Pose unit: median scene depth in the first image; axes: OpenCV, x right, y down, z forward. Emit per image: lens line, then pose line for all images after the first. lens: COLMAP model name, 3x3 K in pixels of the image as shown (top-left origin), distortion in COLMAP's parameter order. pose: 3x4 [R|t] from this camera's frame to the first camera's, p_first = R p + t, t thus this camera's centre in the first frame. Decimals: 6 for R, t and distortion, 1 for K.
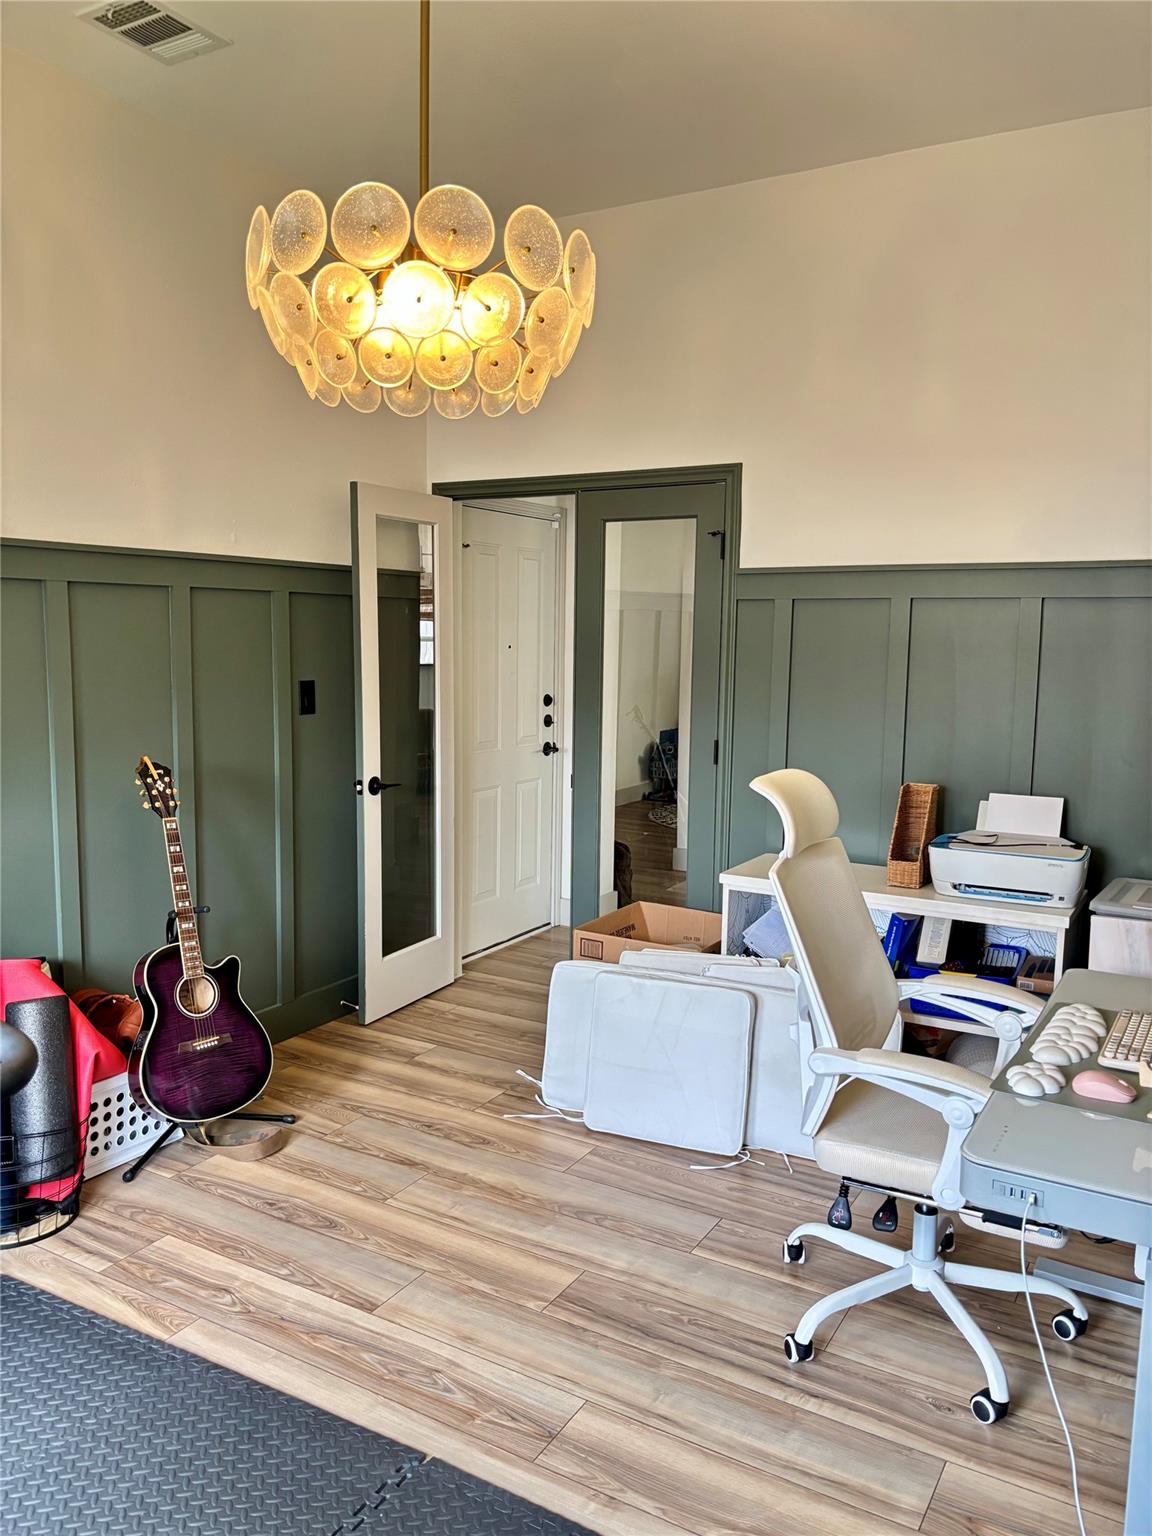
lens RADIAL K [[1171.1, 0, 578.2], [0, 1171.1, 773.4], [0, 0, 1]] dist [0.052495, -0.059030]
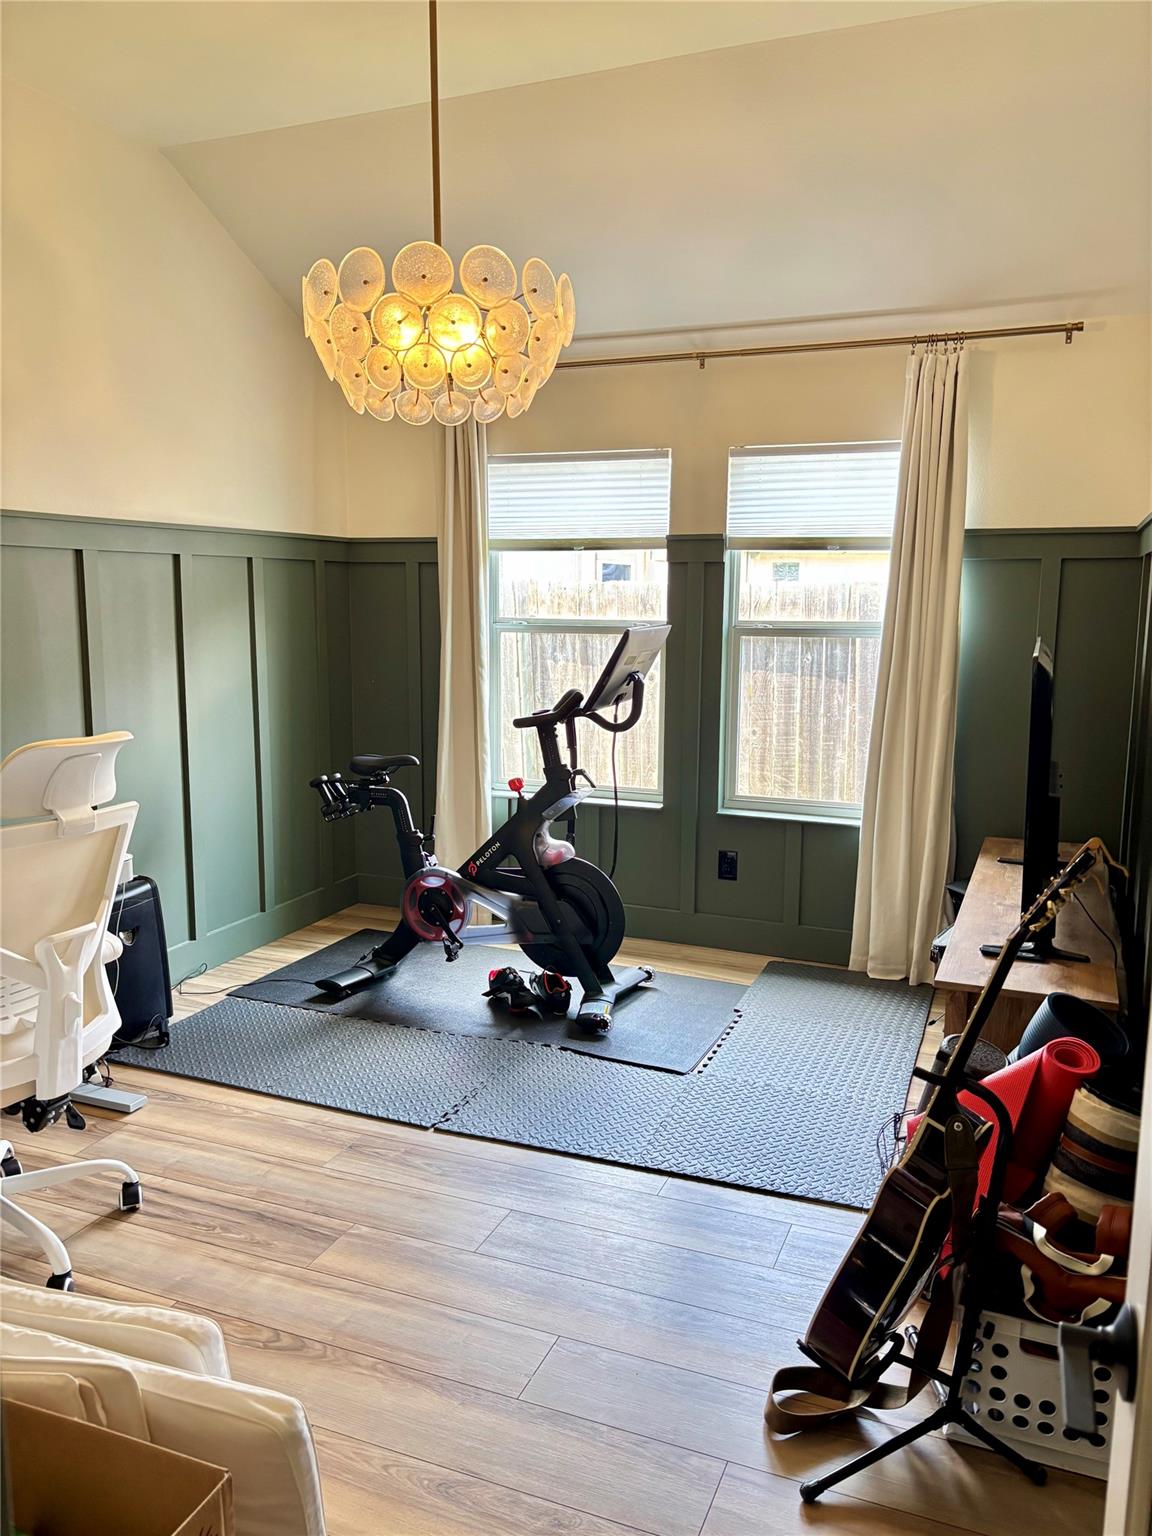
lens RADIAL K [[1171.1, 0, 578.2], [0, 1171.1, 773.4], [0, 0, 1]] dist [0.052495, -0.059030]
pose [[-0.990299, -0.004643, -0.138873, -0.082622], [-0.041645, 0.963414, 0.264764, -0.234783], [0.132563, 0.267979, -0.954261, 1.954421]]
